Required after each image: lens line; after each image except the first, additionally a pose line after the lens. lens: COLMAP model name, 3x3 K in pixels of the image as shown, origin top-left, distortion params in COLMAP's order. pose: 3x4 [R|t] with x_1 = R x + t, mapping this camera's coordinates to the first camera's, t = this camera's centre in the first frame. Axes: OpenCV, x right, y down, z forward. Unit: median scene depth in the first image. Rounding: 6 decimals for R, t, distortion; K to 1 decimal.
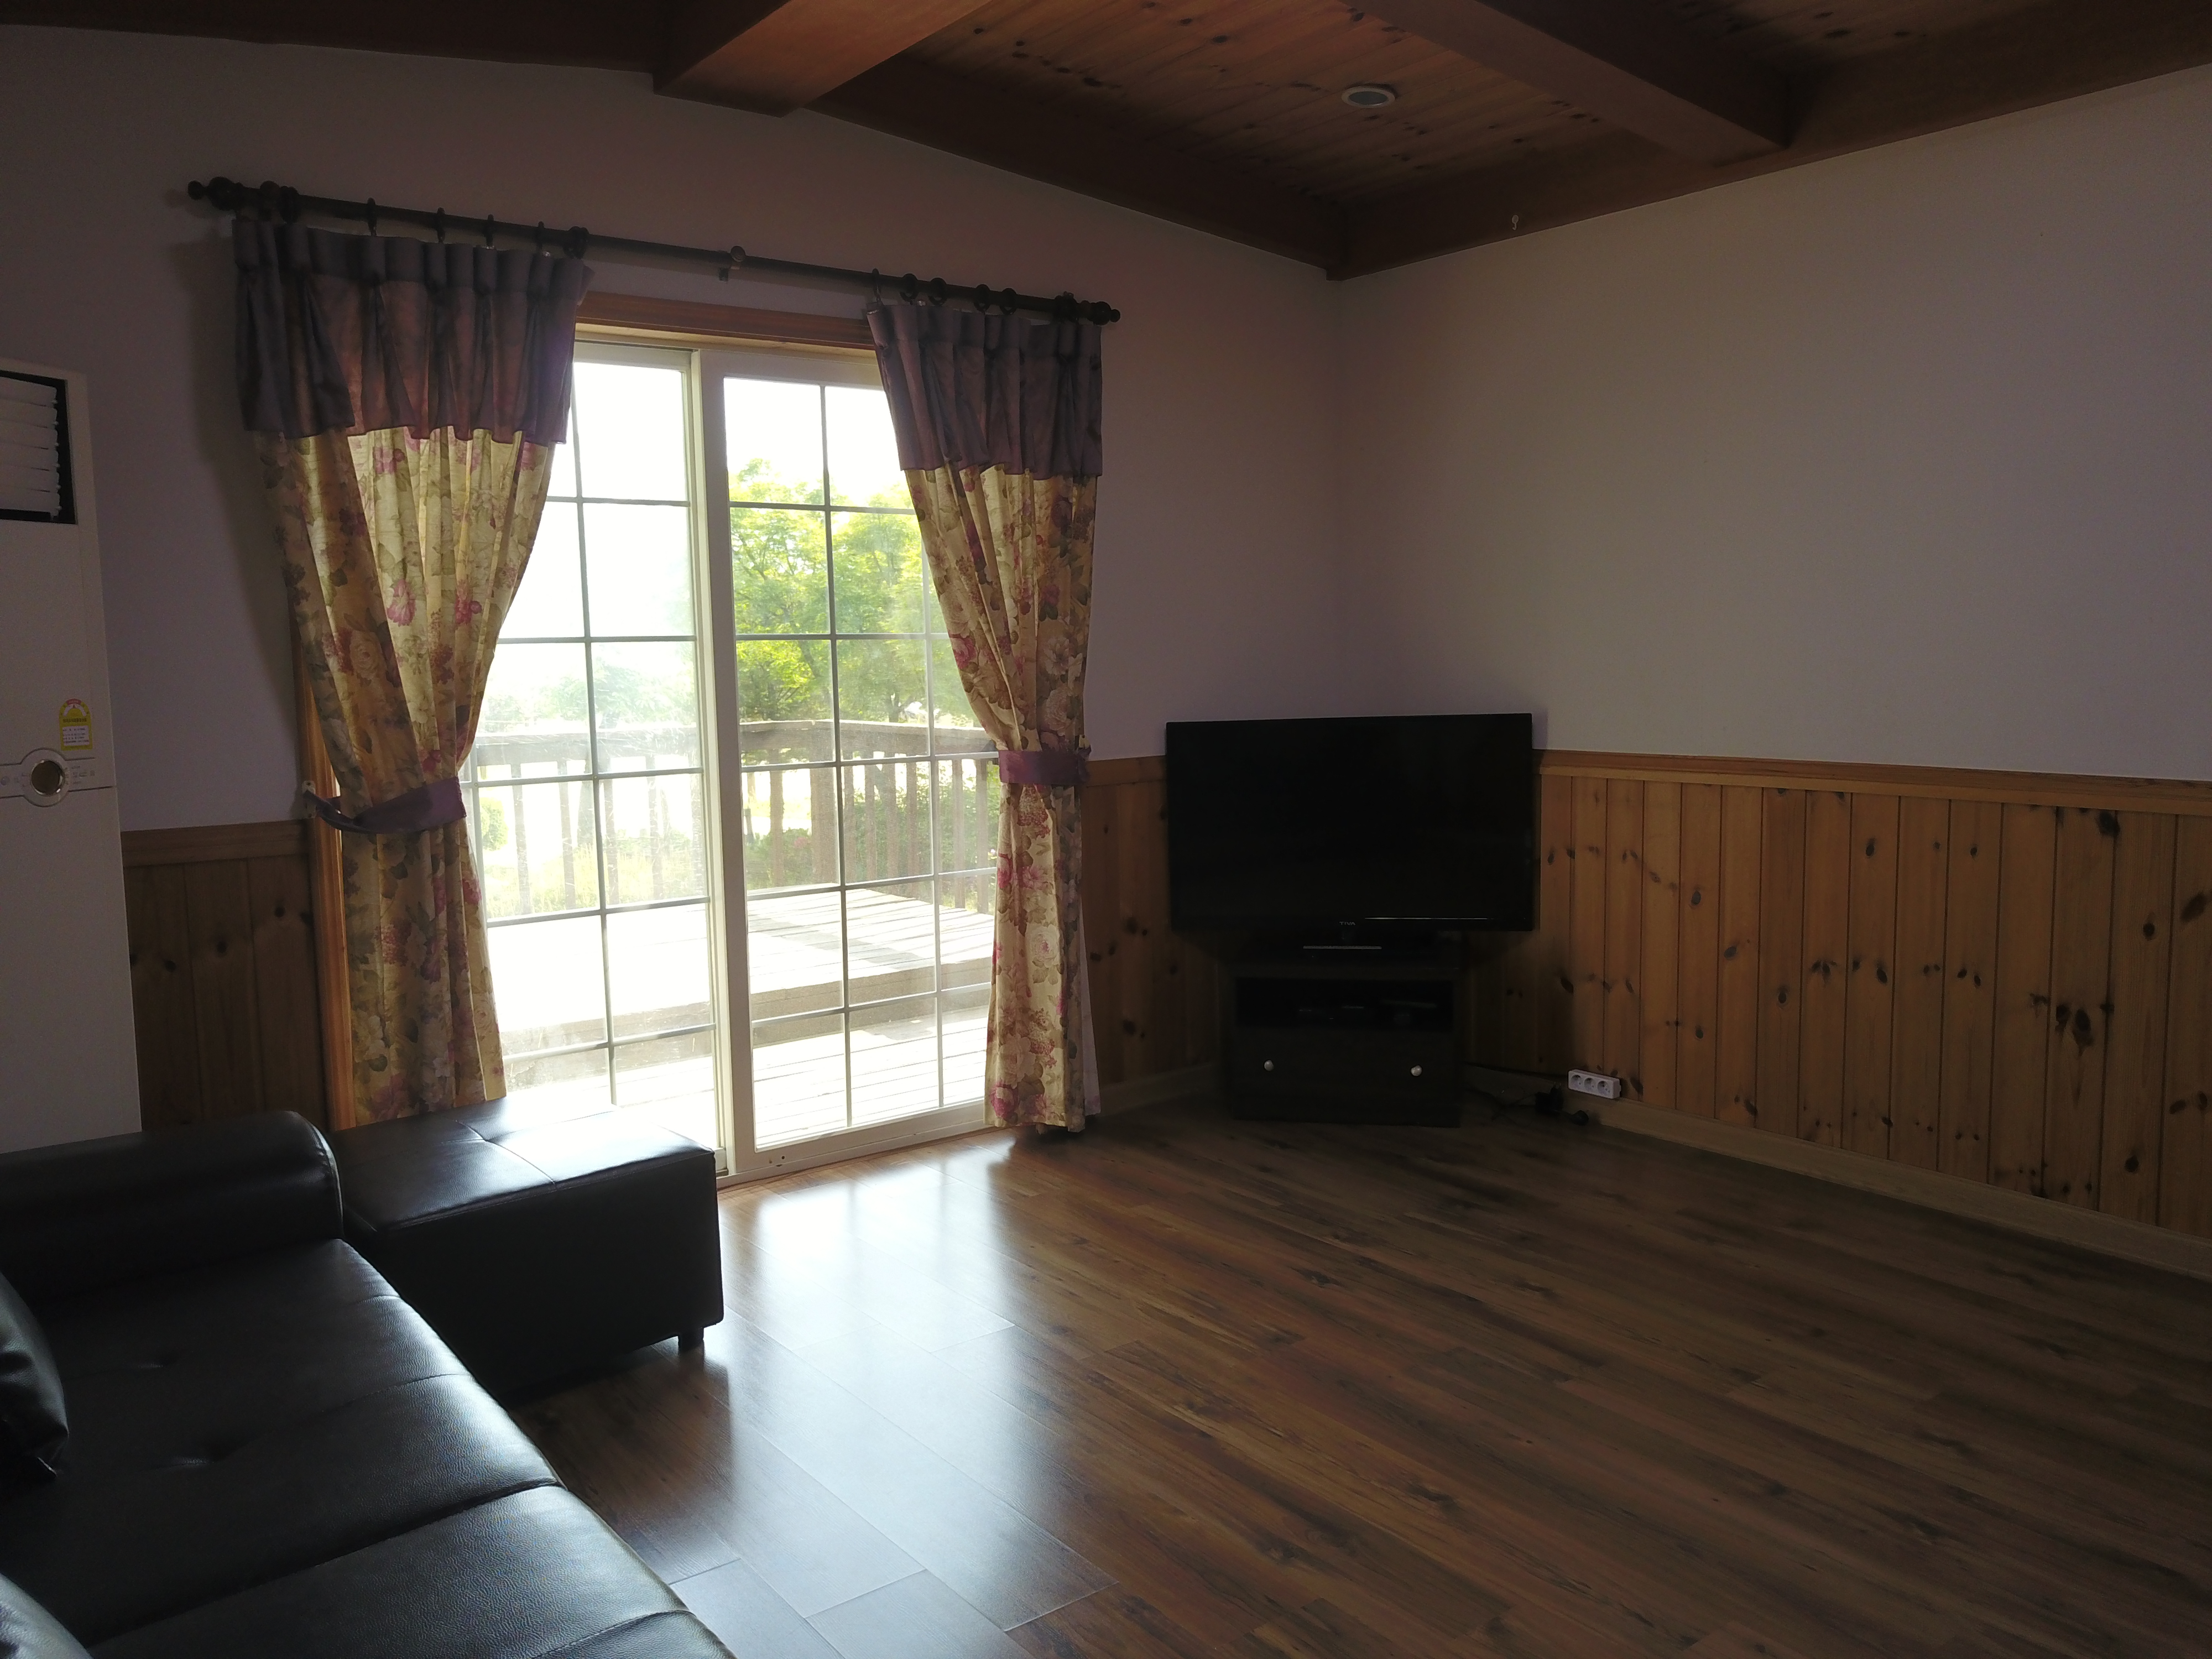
lens RADIAL K [[1712.8, 0, 1114.7], [0, 1712.8, 830.1], [0, 0, 1]] dist [-0.024529, 0.047990]
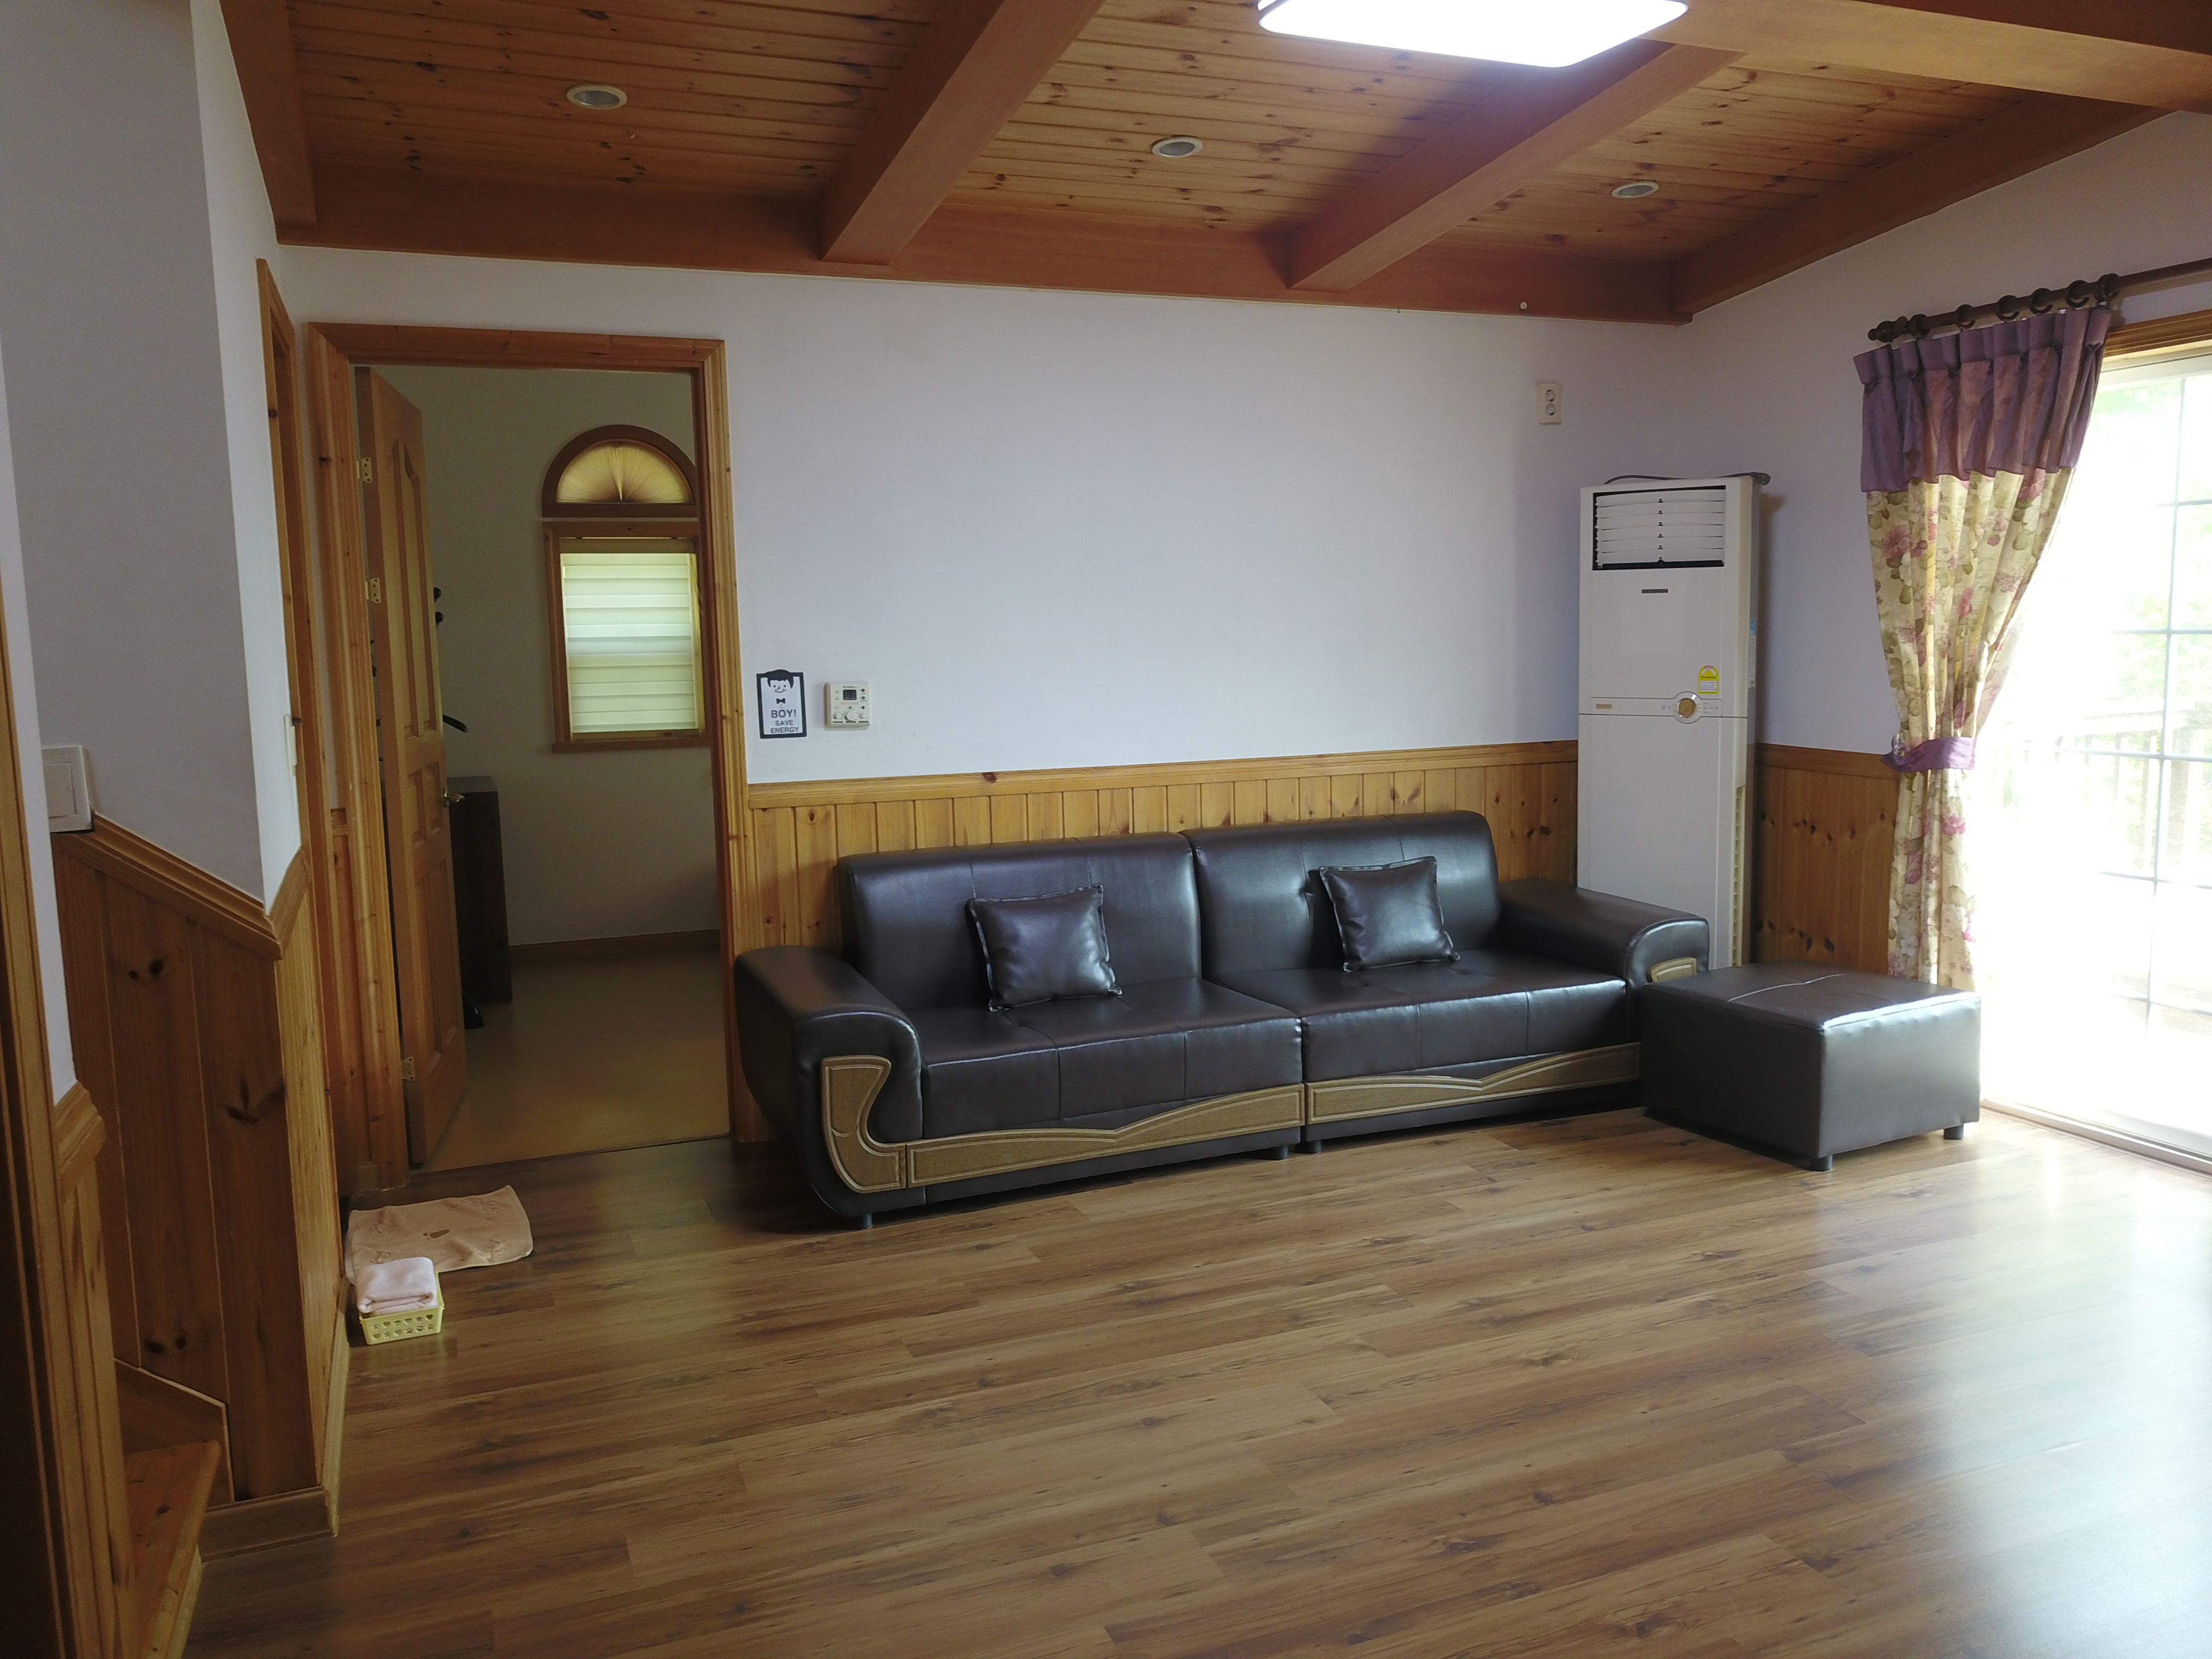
lens RADIAL K [[1712.8, 0, 1114.7], [0, 1712.8, 830.1], [0, 0, 1]] dist [-0.024529, 0.047990]
pose [[-0.267357, 0.139663, -0.953422, 1.288456], [-0.083587, 0.982350, 0.167340, -0.156099], [0.959965, 0.124433, -0.250964, 0.883407]]
